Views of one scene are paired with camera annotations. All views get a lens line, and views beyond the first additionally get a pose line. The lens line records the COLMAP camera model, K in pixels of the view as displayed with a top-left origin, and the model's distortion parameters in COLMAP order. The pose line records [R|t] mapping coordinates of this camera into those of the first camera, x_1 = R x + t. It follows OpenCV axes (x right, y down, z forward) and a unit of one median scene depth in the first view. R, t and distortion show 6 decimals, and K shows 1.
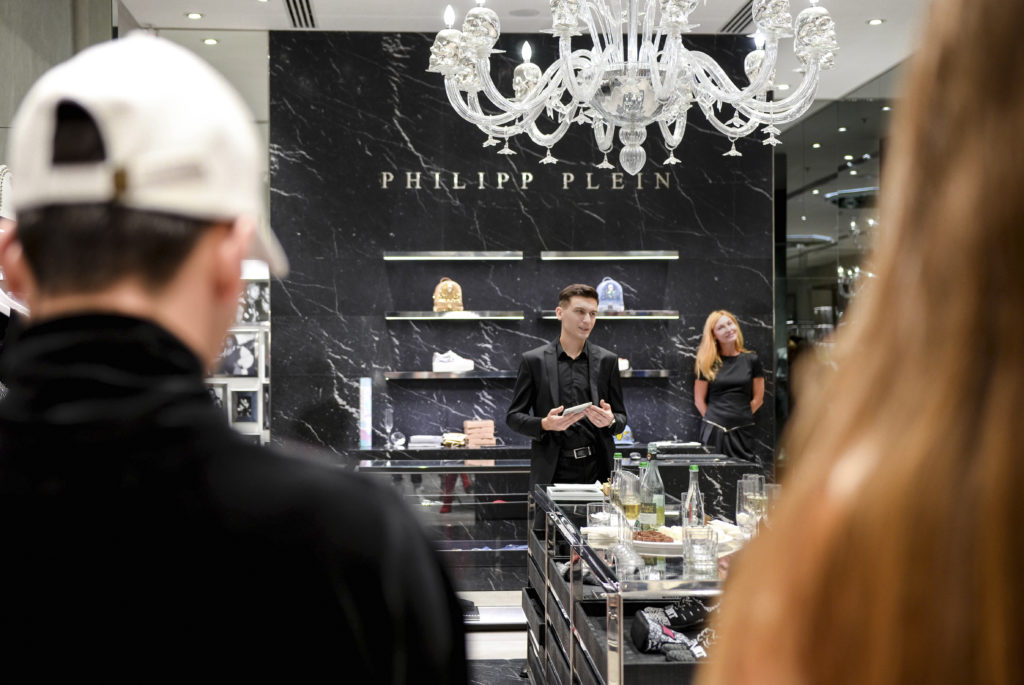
lens RADIAL K [[1478.3, 0, 510.4], [0, 1478.3, 340.0], [0, 0, 1]] dist [0.104651, 0.000000]
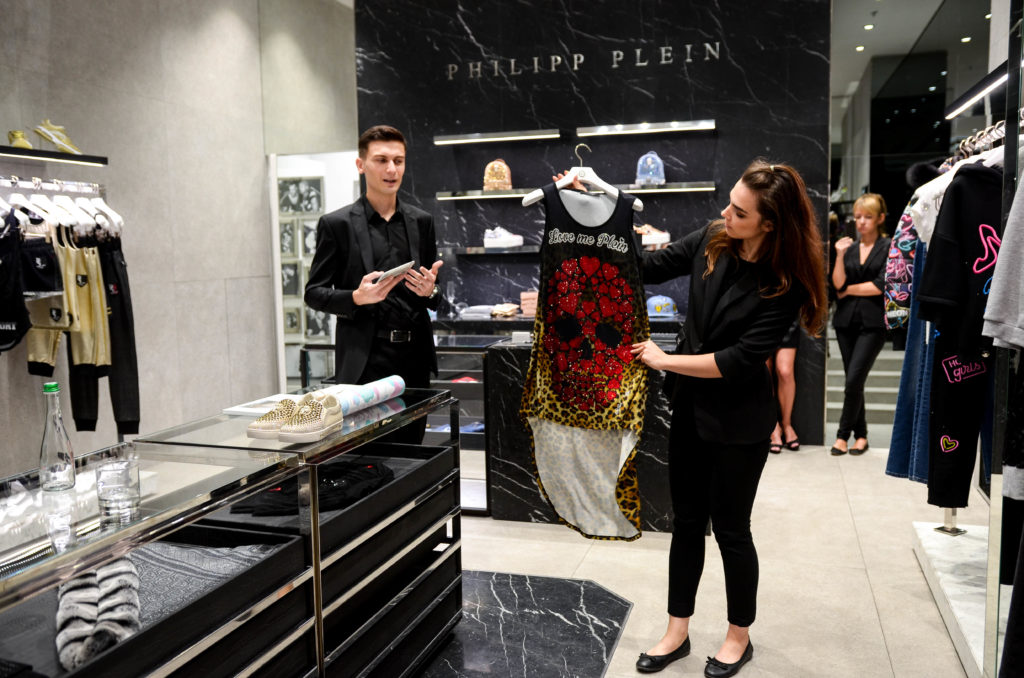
lens RADIAL K [[916.3, 0, 510.5], [0, 916.3, 340.8], [0, 0, 1]] dist [-0.033574, 0.009548]
pose [[0.936763, 0.020086, -0.349388, 0.195802], [0.018000, 0.994265, 0.105420, 0.018877], [0.349501, -0.105043, 0.931029, 0.367107]]
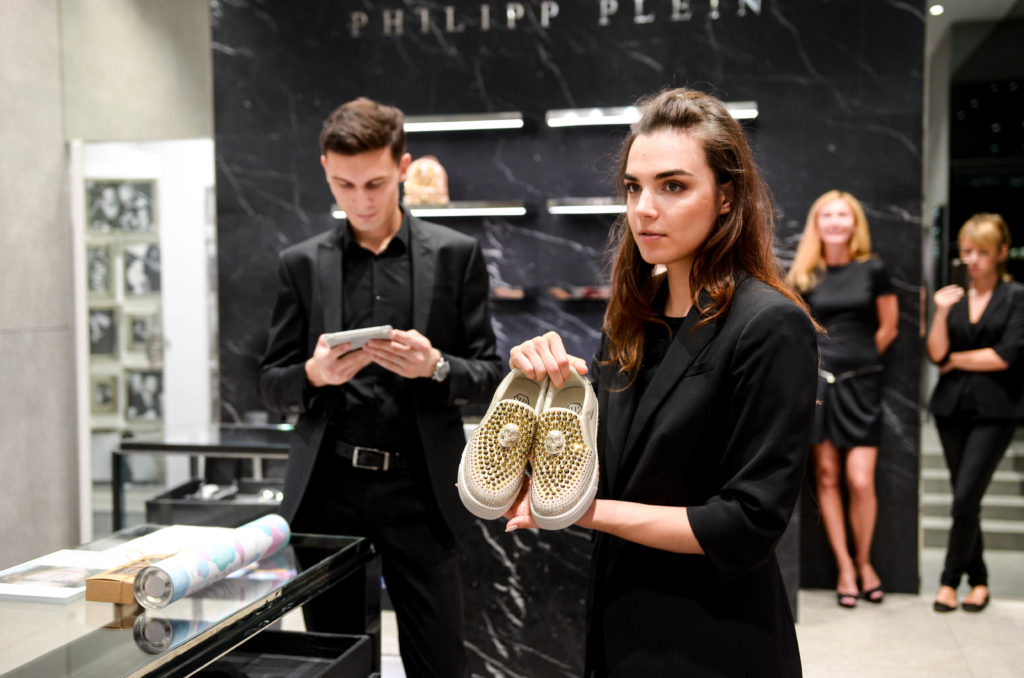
lens RADIAL K [[1258.2, 0, 511.5], [0, 1258.2, 347.0], [0, 0, 1]] dist [0.073480, 0.000000]
pose [[0.959299, 0.011378, -0.282161, 0.164550], [0.003542, 0.998625, 0.052312, 0.017459], [0.282368, -0.051182, 0.957940, 0.420470]]
